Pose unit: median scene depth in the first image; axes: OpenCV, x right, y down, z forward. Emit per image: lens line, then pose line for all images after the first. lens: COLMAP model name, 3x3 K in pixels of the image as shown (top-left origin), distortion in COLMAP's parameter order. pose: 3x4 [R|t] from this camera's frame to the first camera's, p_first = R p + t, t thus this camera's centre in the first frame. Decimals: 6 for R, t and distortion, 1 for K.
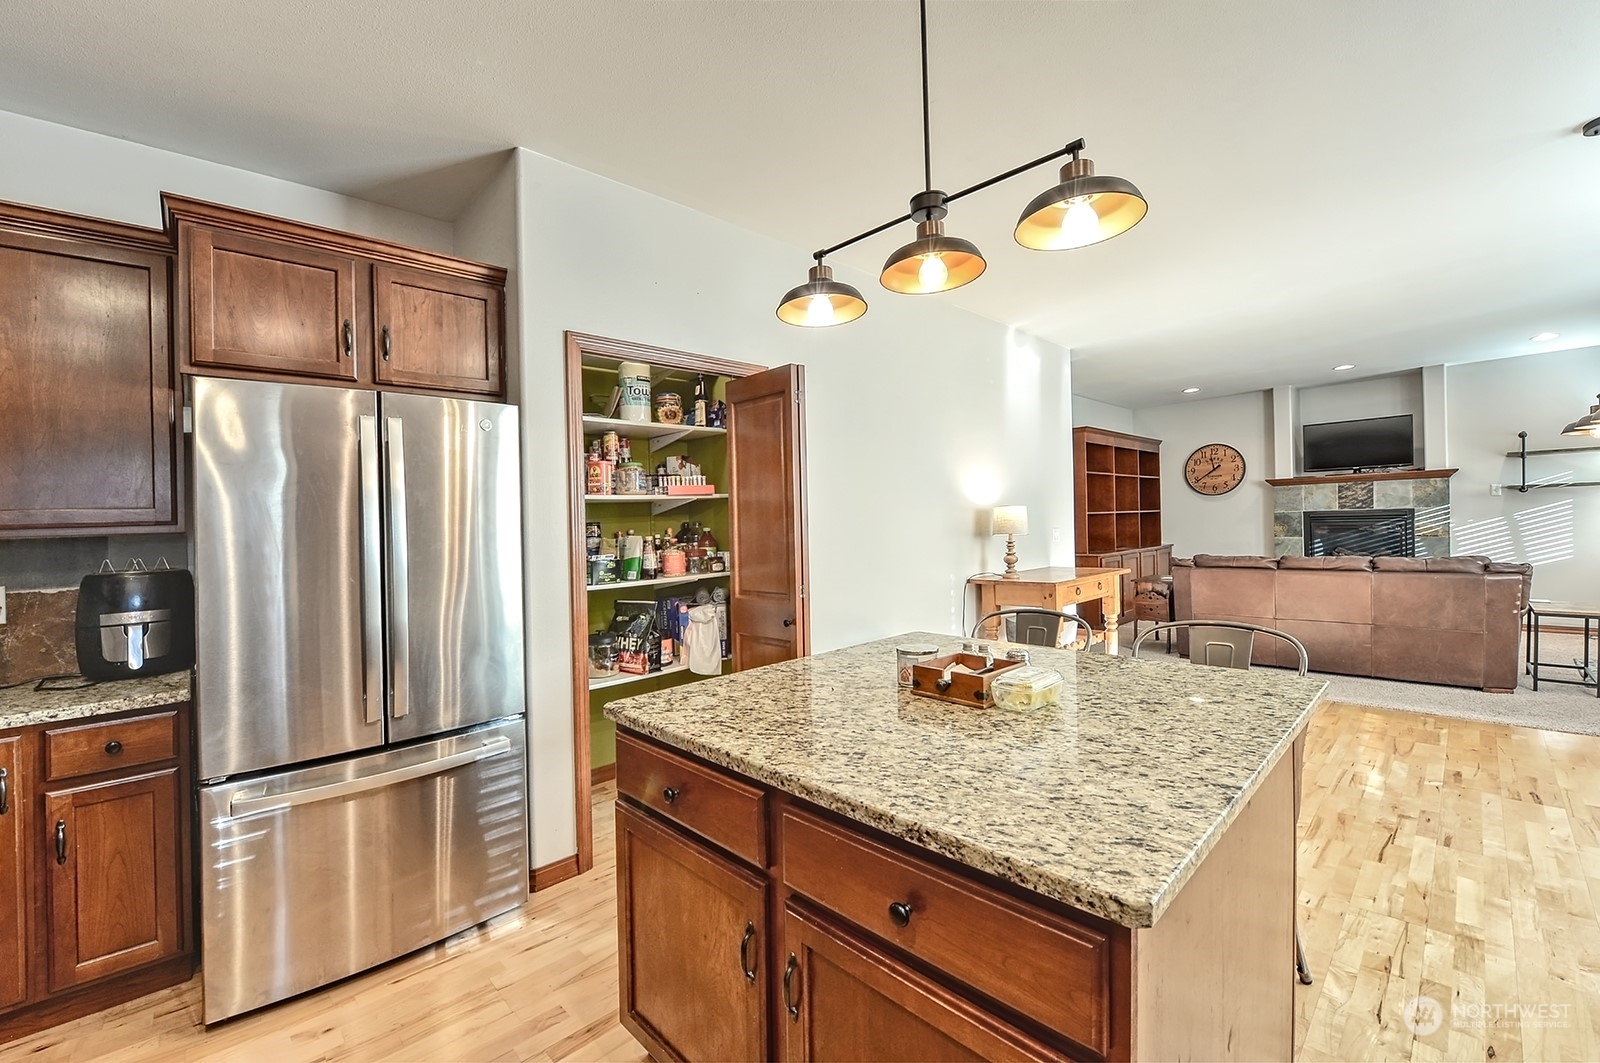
lens RADIAL K [[642.2, 0, 791.8], [0, 642.2, 523.2], [0, 0, 1]] dist [-0.008241, -0.000374]
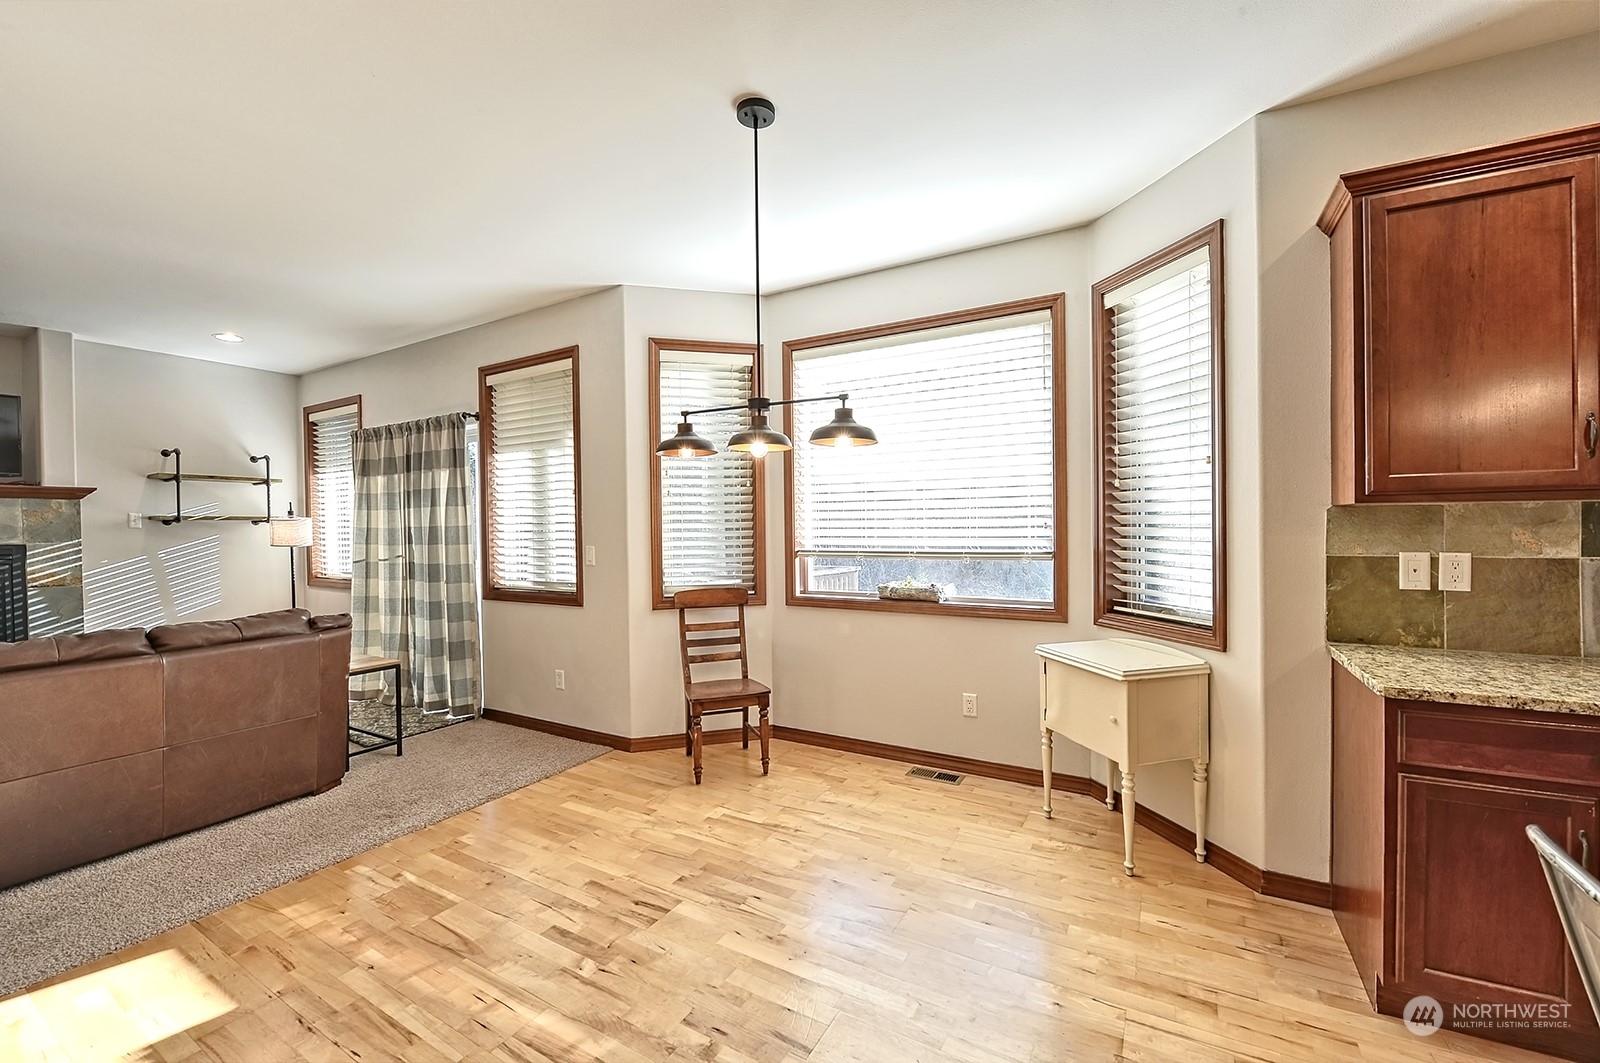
lens RADIAL K [[642.2, 0, 808.6], [0, 642.2, 535.4], [0, 0, 1]] dist [-0.008241, -0.000374]
pose [[-0.291329, 0.021250, 0.956387, 0.212125], [0.020244, 0.999666, -0.016045, -0.009103], [-0.956409, 0.014687, -0.291662, 0.651338]]
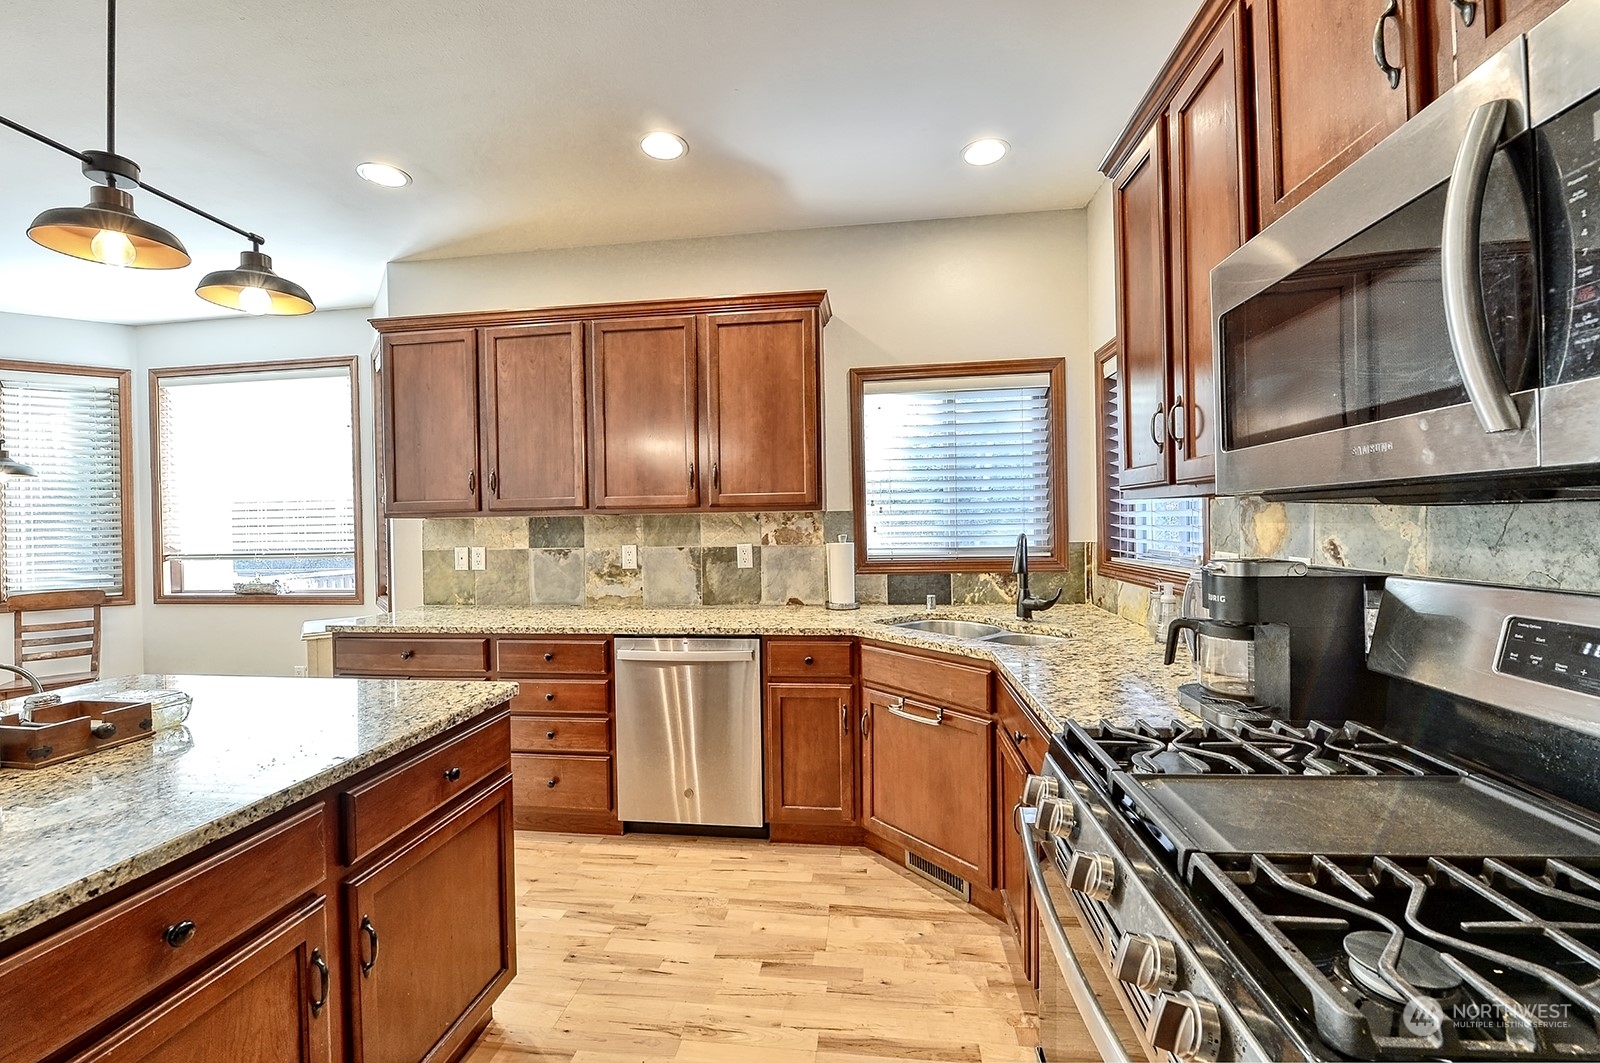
lens RADIAL K [[642.2, 0, 789.5], [0, 642.2, 530.2], [0, 0, 1]] dist [-0.008241, -0.000374]
pose [[-0.624715, 0.037148, 0.779968, -0.322385], [0.036993, 0.999154, -0.017957, 0.012686], [-0.779976, 0.017636, -0.625561, 0.266227]]
